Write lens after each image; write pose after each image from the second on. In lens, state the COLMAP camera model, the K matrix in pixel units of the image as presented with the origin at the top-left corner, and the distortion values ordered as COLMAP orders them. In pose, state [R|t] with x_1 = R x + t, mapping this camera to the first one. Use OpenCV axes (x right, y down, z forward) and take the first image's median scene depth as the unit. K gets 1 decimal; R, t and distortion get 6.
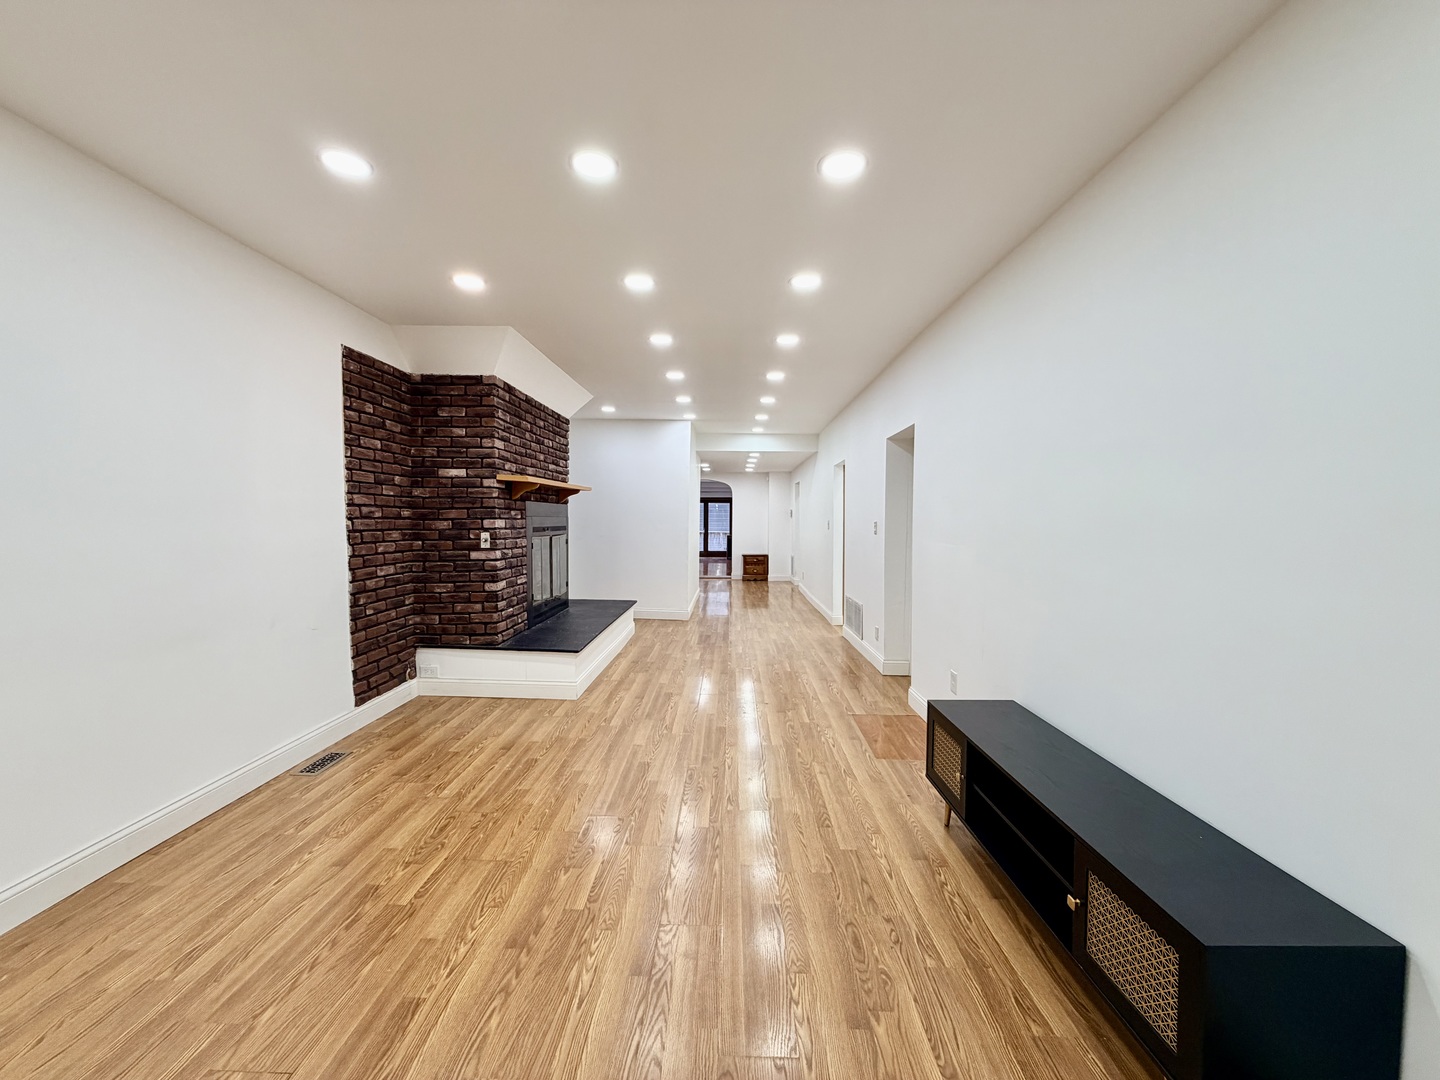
lens RADIAL K [[576.3, 0, 719.2], [0, 576.3, 542.3], [0, 0, 1]] dist [0.000427, -0.000094]
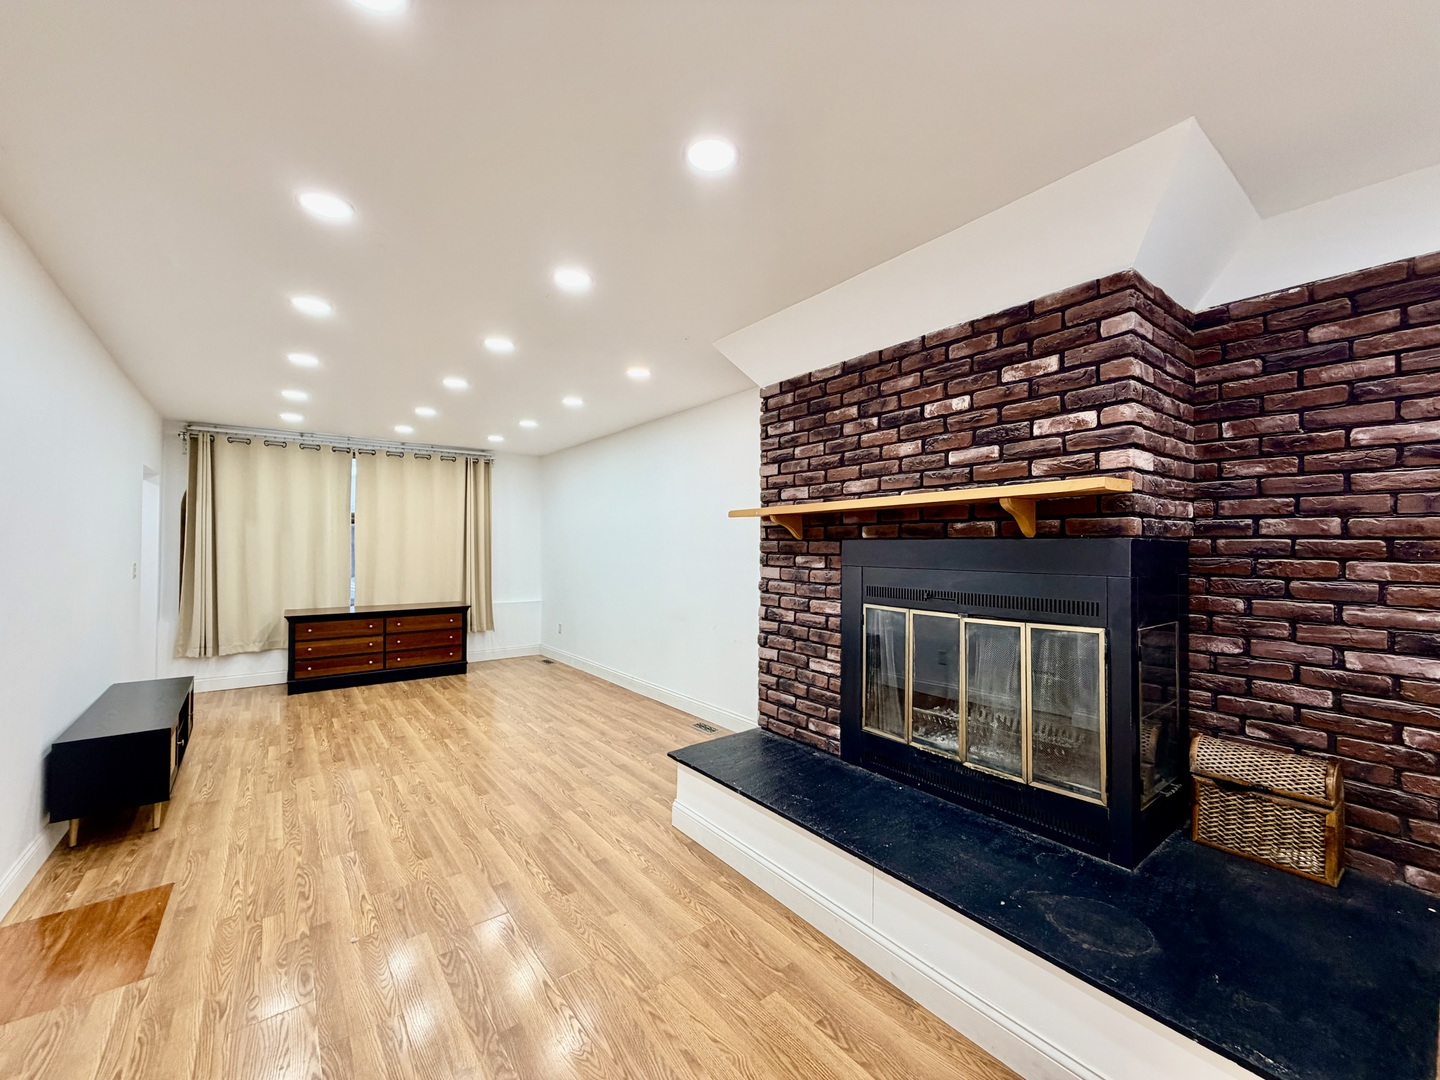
lens RADIAL K [[576.3, 0, 720.4], [0, 576.3, 542.5], [0, 0, 1]] dist [0.000427, -0.000094]
pose [[-0.777570, -0.017066, -0.628565, 0.174673], [-0.037986, 0.999081, 0.019865, -0.097121], [0.627648, 0.039323, -0.777504, 1.767555]]
